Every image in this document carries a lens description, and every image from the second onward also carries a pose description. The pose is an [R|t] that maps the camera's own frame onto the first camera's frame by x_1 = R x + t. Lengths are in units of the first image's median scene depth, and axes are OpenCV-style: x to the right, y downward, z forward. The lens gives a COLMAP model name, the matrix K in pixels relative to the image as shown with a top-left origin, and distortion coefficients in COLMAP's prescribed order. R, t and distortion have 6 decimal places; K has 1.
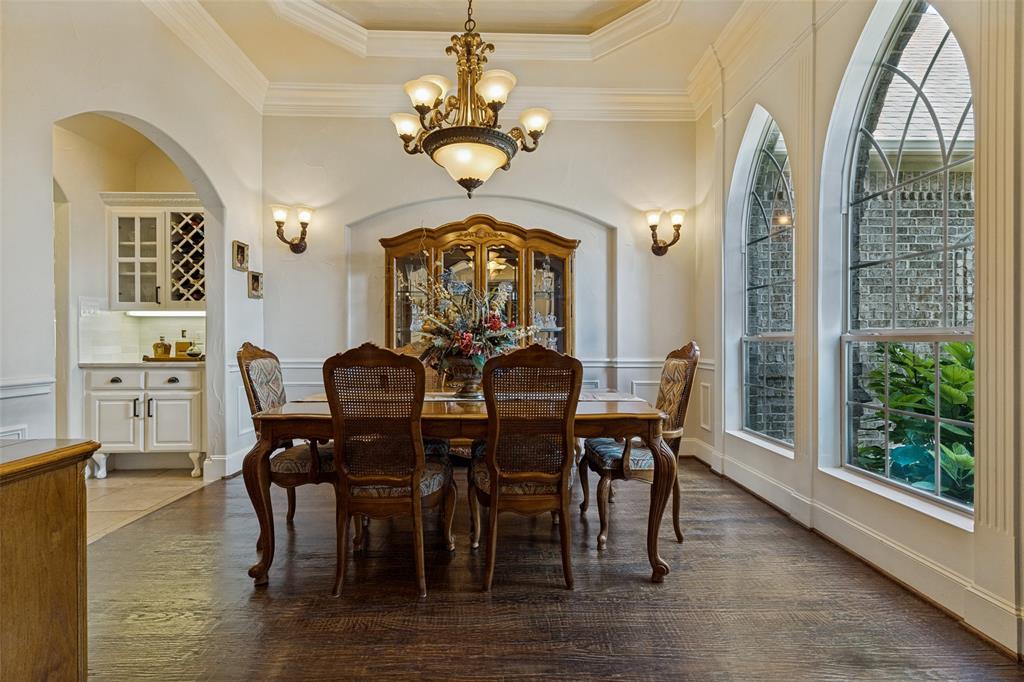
lens RADIAL K [[468.3, 0, 512.0], [0, 468.3, 341.0], [0, 0, 1]] dist [0.009263, 0.000067]
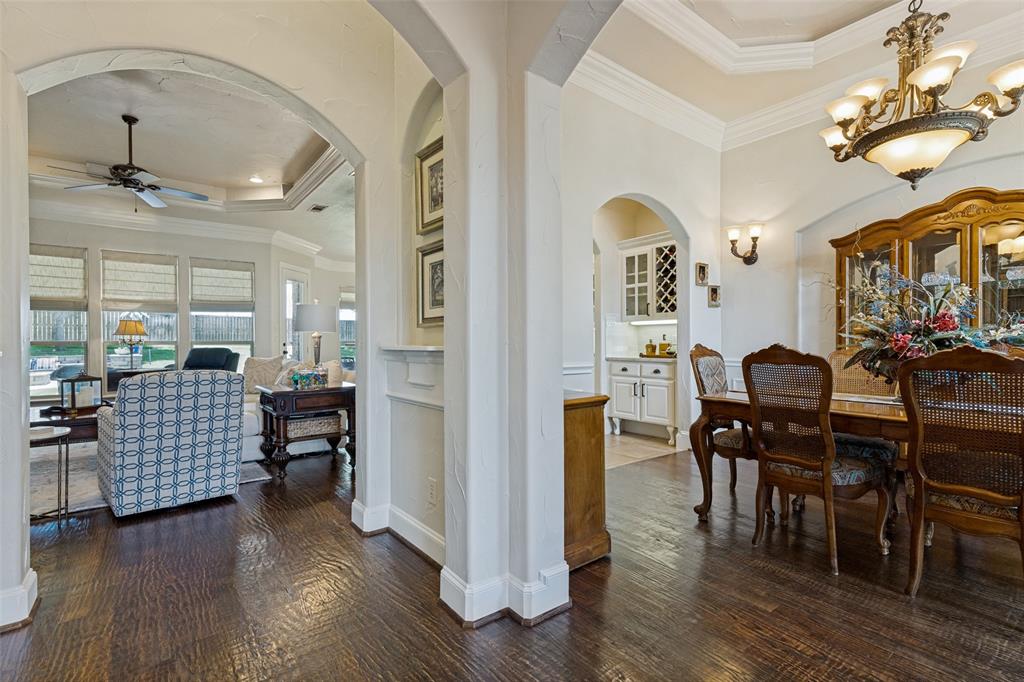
lens RADIAL K [[468.3, 0, 512.0], [0, 468.3, 341.0], [0, 0, 1]] dist [0.009263, 0.000067]
pose [[0.584476, -0.003295, -0.811405, 0.136255], [0.001140, 0.999994, -0.003239, -0.000918], [0.811411, 0.000969, 0.584476, -0.133782]]
